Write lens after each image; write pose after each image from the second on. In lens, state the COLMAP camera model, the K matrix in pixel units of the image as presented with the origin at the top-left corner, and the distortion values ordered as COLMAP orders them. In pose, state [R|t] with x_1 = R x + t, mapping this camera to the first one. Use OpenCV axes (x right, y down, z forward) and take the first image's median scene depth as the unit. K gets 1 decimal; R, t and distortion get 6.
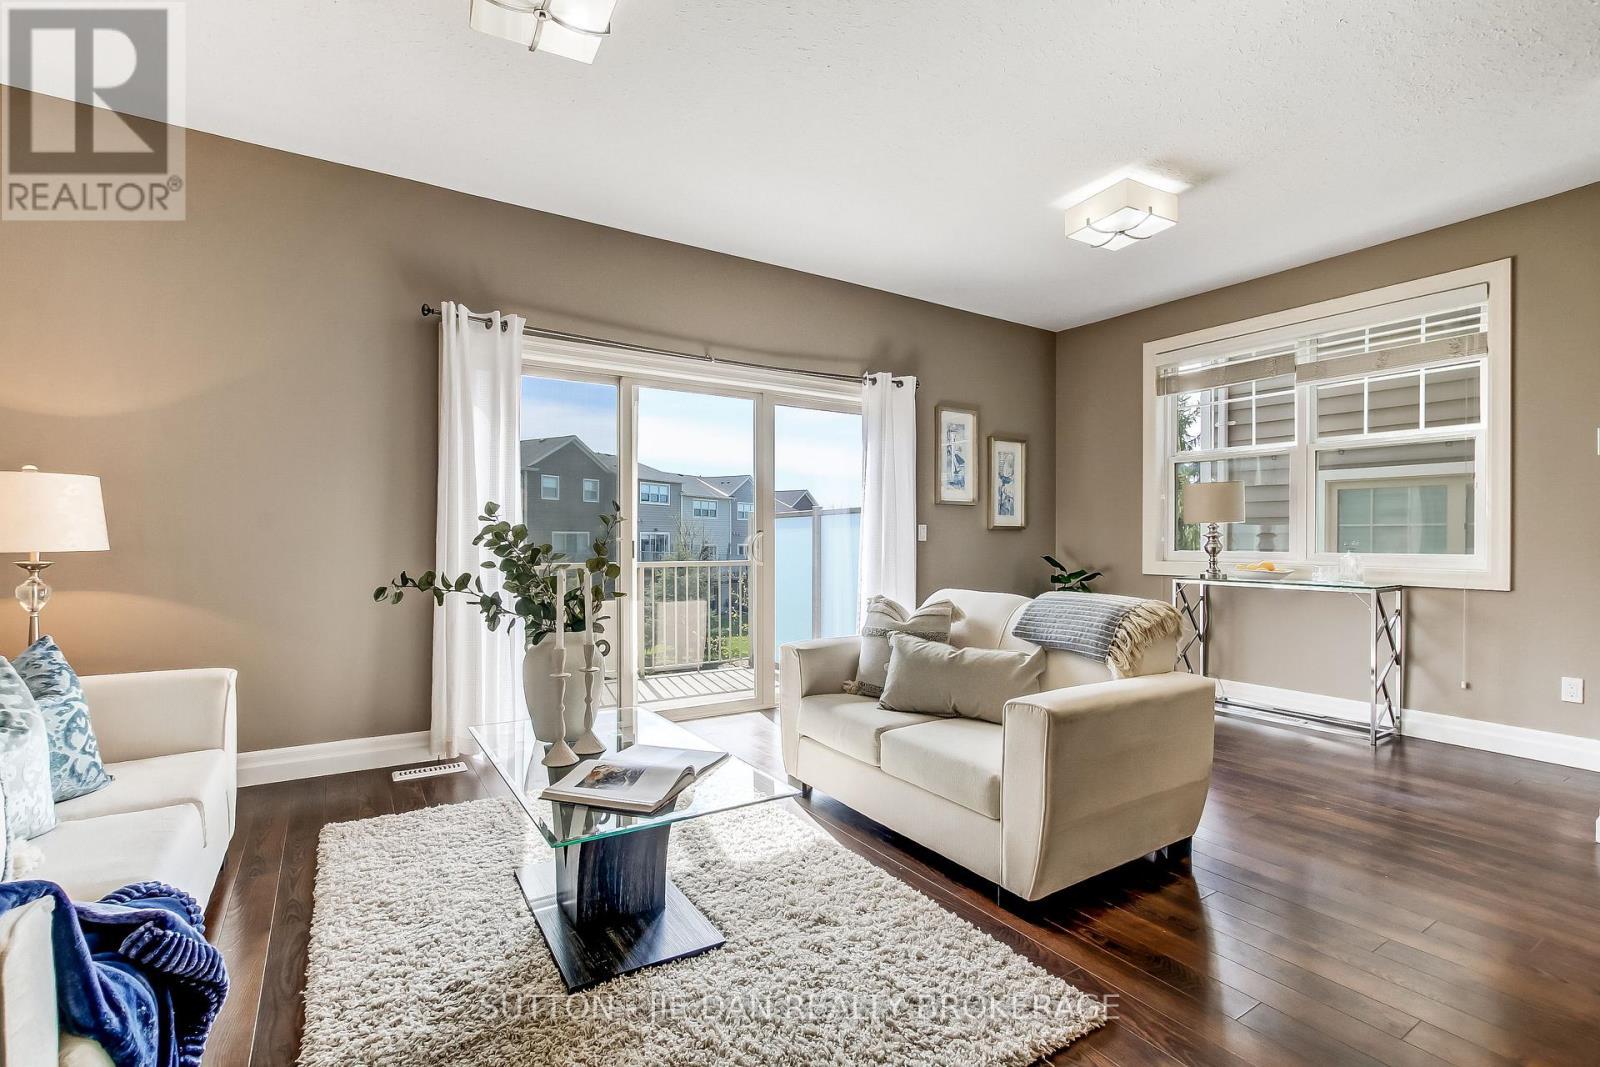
lens RADIAL K [[735.4, 0, 799.8], [0, 735.4, 537.2], [0, 0, 1]] dist [-0.018546, 0.001883]
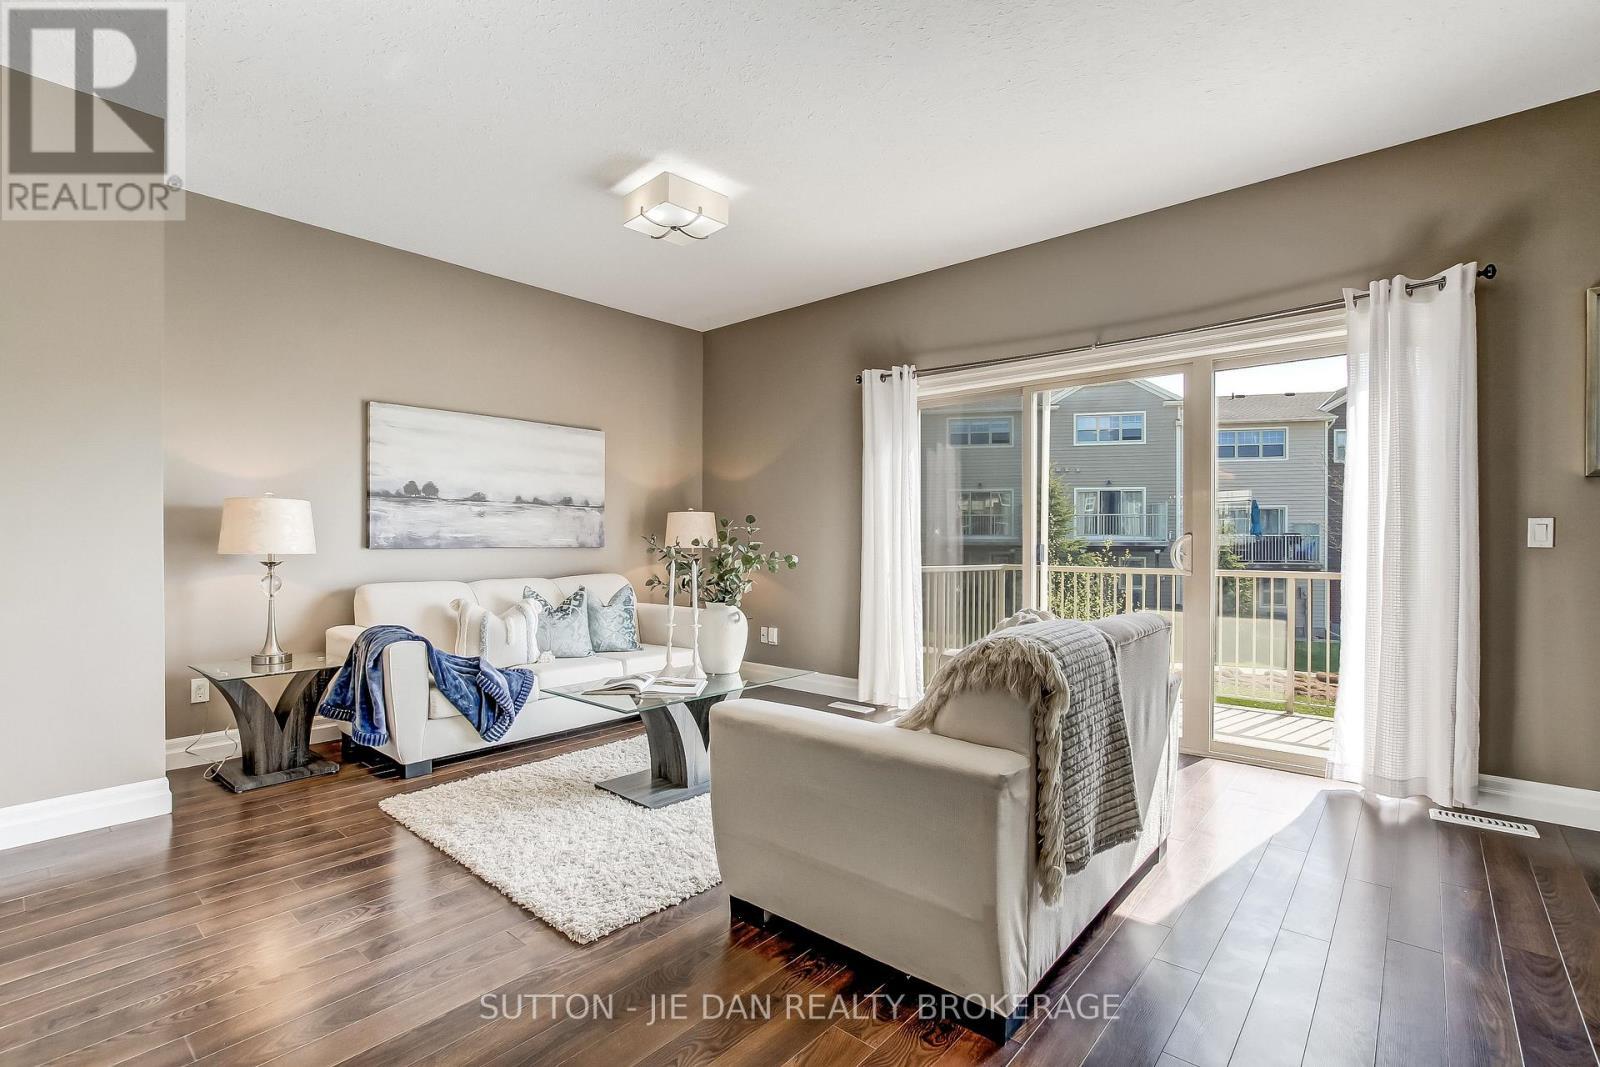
lens RADIAL K [[735.4, 0, 800.8], [0, 735.4, 541.5], [0, 0, 1]] dist [-0.018546, 0.001883]
pose [[0.283980, -0.001956, -0.958828, 0.604783], [-0.001583, 0.999996, -0.002509, 0.003089], [0.958829, 0.002231, 0.283975, 0.367309]]
